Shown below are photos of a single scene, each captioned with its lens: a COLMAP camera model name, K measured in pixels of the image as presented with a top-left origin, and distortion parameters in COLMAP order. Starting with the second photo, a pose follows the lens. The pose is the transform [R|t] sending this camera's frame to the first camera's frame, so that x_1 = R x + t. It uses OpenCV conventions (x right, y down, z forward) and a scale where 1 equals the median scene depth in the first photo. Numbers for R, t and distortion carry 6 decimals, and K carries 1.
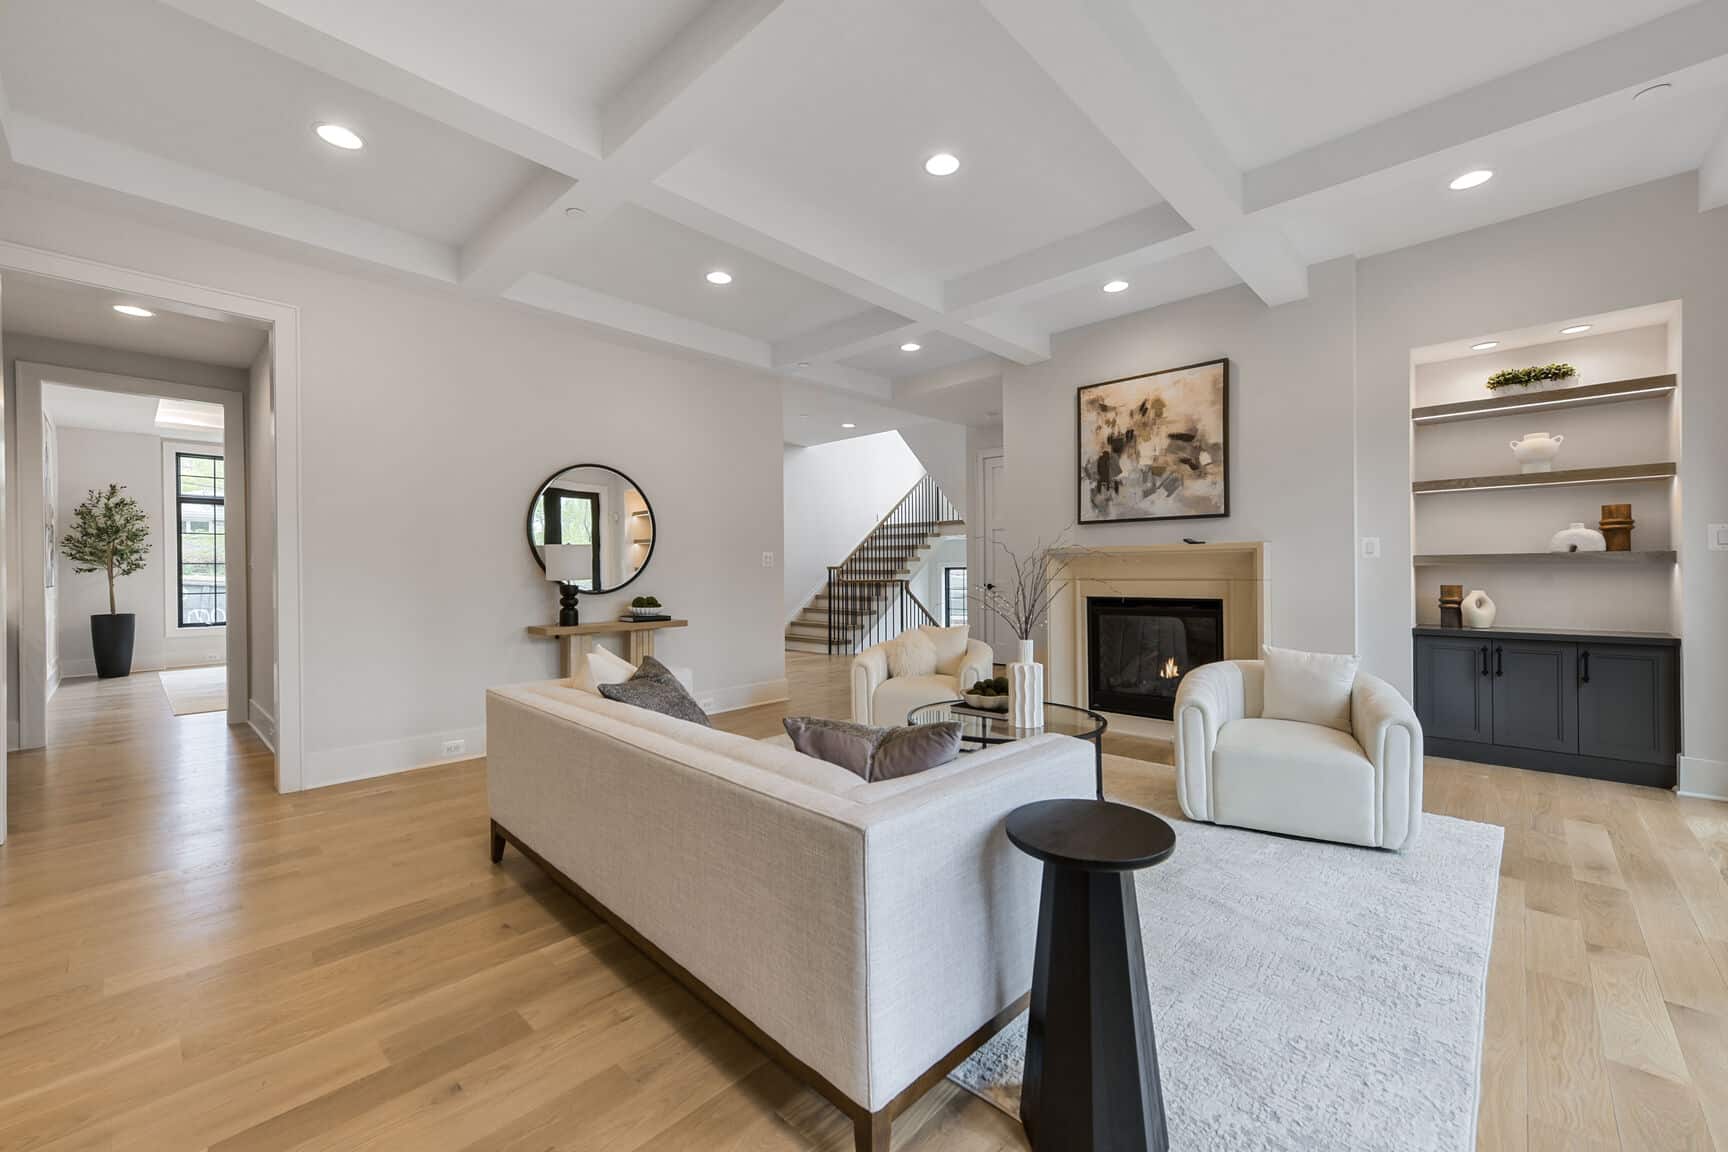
lens RADIAL K [[682.8, 0, 853.7], [0, 682.8, 576.5], [0, 0, 1]] dist [0.000988, 0.000106]
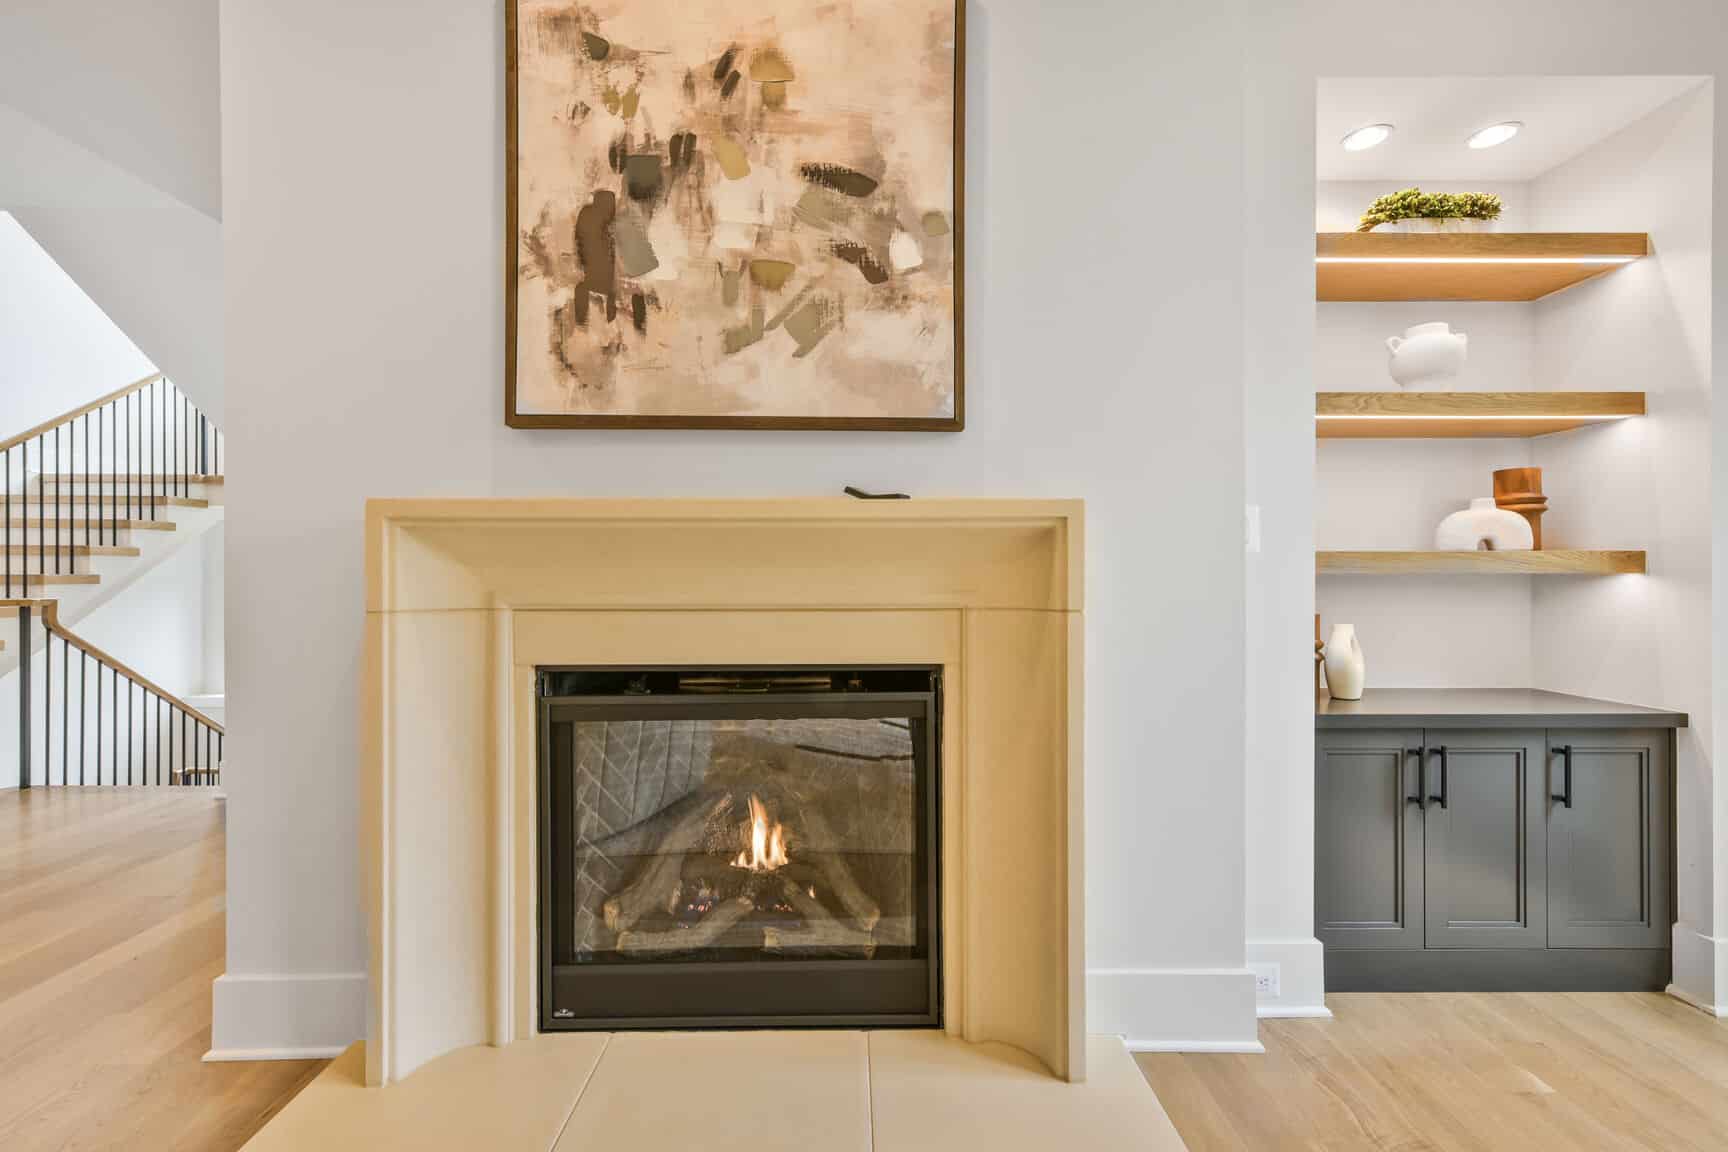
lens RADIAL K [[682.8, 0, 853.7], [0, 682.8, 576.5], [0, 0, 1]] dist [0.000988, 0.000106]
pose [[0.709738, 0.007442, 0.704426, 0.243982], [0.000912, 0.999934, -0.011483, -0.007392], [-0.704465, 0.008792, 0.709684, 0.734668]]
